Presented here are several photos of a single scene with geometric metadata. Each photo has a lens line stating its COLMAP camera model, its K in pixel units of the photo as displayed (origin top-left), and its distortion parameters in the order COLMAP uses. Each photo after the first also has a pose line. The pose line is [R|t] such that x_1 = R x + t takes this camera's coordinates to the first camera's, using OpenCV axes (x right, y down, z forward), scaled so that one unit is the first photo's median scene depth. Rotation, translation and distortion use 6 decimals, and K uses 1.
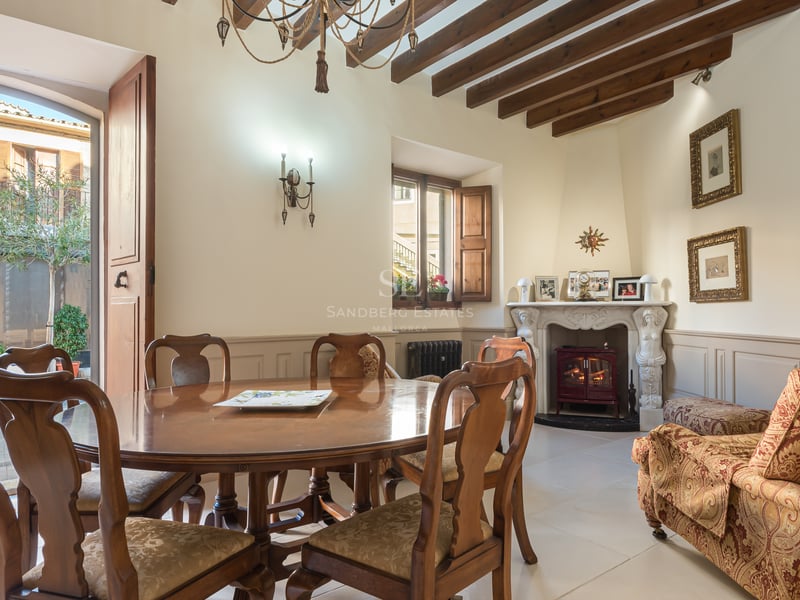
lens RADIAL K [[509.0, 0, 400.0], [0, 509.0, 300.0], [0, 0, 1]] dist [-0.002178, 0.000124]
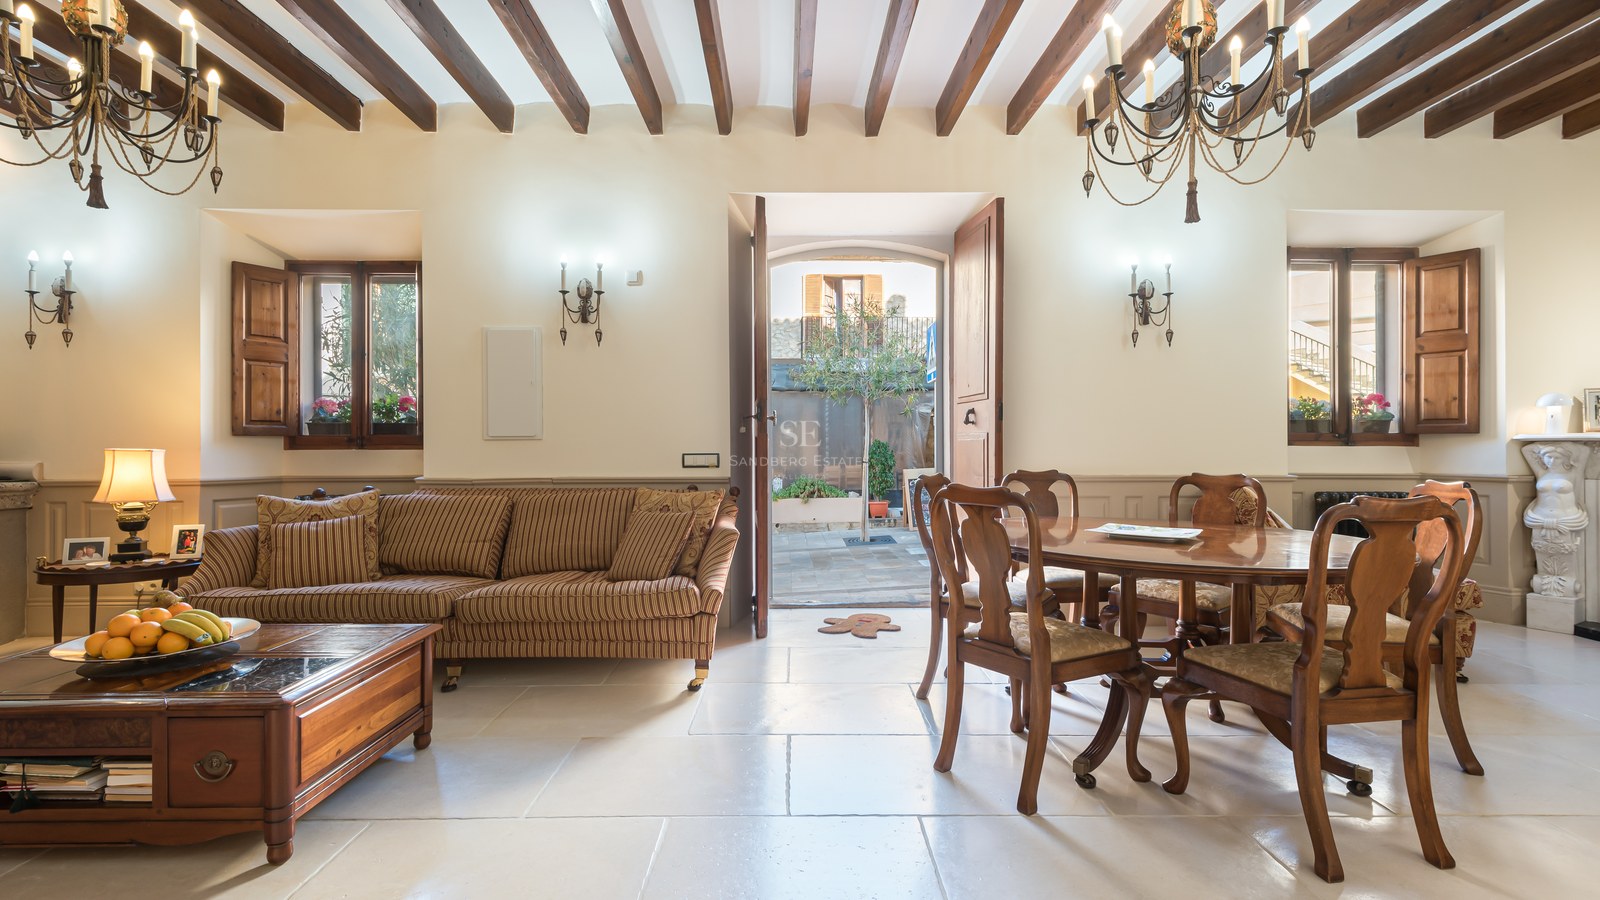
lens RADIAL K [[721.3, 0, 800.0], [0, 721.3, 450.0], [0, 0, 1]] dist [-0.001965, -0.000785]
pose [[0.813308, 0.004290, -0.581817, 0.021884], [0.010172, 0.999715, 0.021591, -0.005707], [0.581744, -0.023478, 0.813033, -0.313297]]
